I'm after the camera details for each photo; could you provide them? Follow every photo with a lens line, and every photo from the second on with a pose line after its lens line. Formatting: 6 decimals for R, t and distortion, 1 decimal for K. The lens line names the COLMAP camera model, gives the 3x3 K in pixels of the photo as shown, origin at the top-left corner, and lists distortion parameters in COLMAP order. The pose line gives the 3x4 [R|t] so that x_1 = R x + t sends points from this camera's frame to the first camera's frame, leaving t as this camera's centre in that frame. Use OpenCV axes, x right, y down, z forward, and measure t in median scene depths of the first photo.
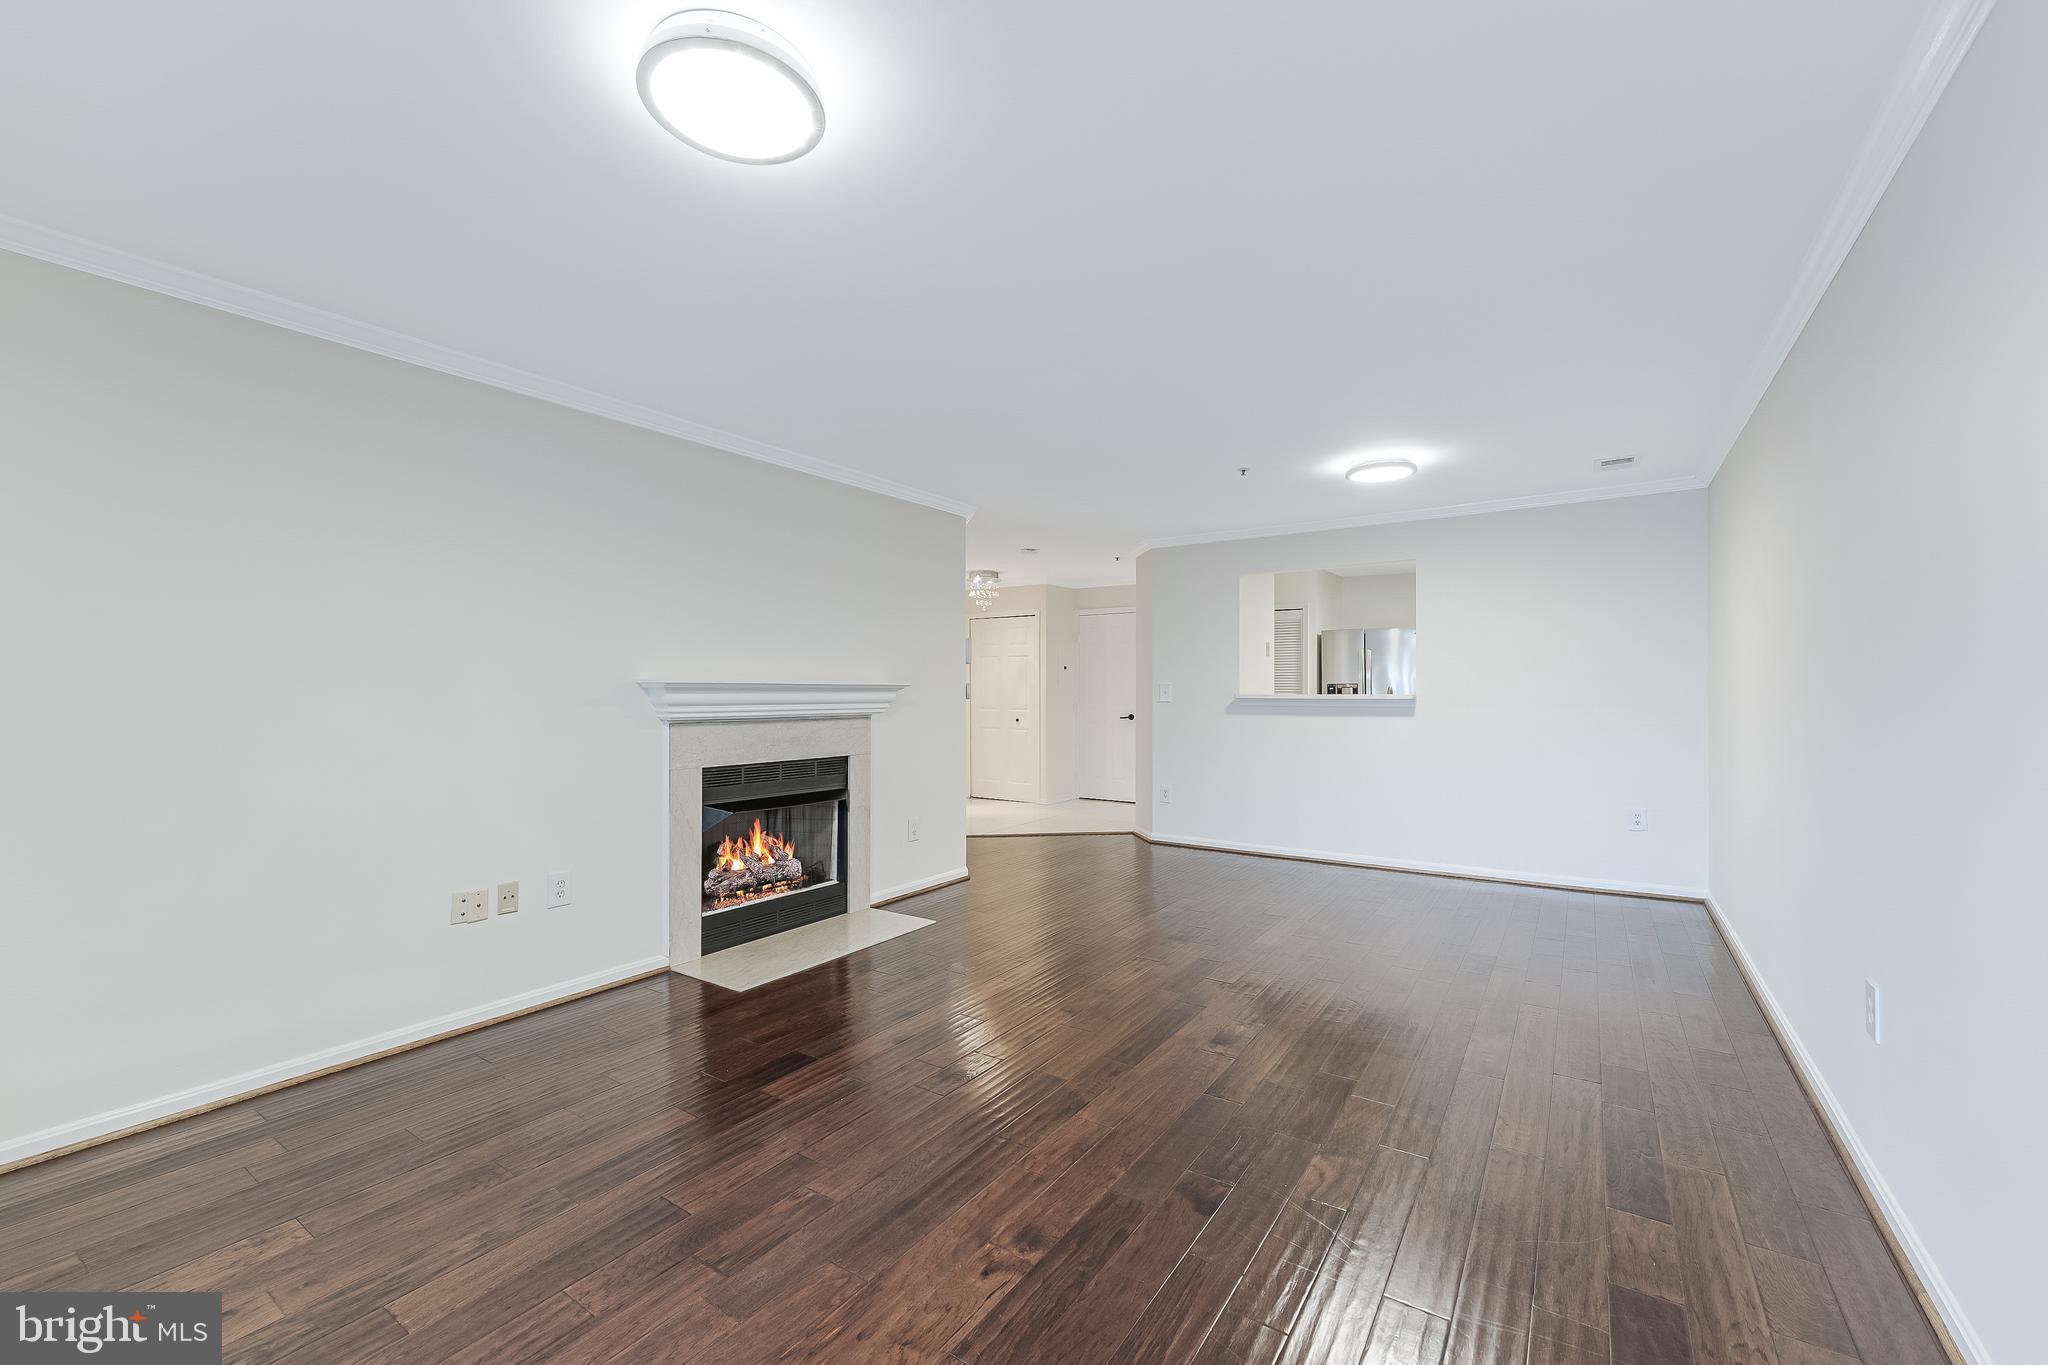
lens RADIAL K [[828.1, 0, 1037.6], [0, 828.1, 691.2], [0, 0, 1]] dist [0.000506, -0.000457]
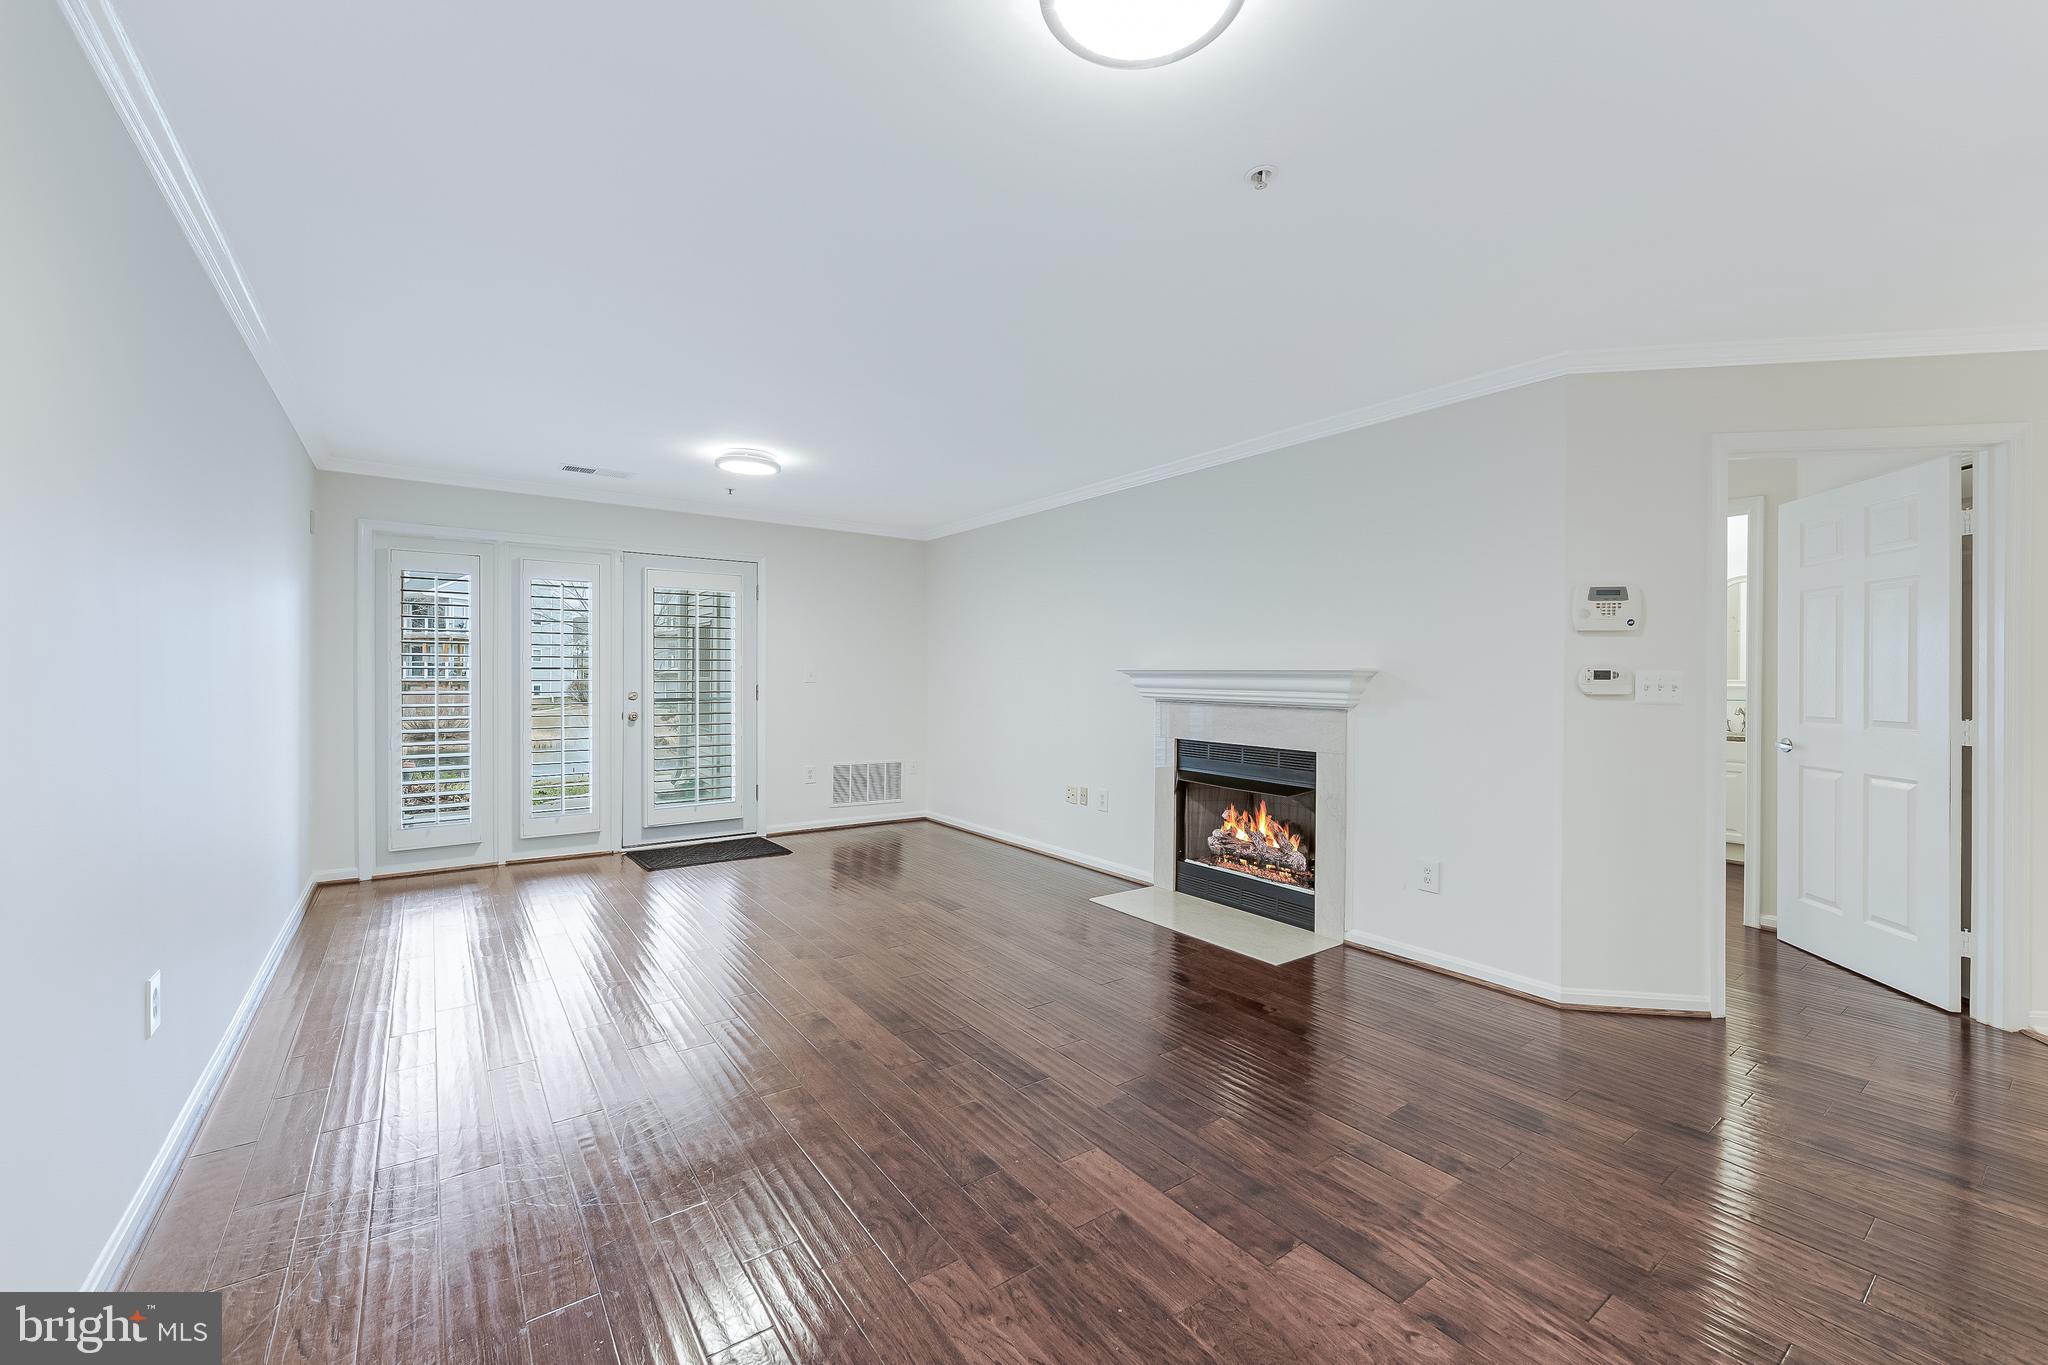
lens RADIAL K [[828.1, 0, 1043.2], [0, 828.1, 672.7], [0, 0, 1]] dist [0.000506, -0.000457]
pose [[-0.329053, 0.008093, -0.944277, 0.734390], [0.000566, 0.999965, 0.008374, -0.014033], [0.944311, 0.002221, -0.329046, 1.082865]]
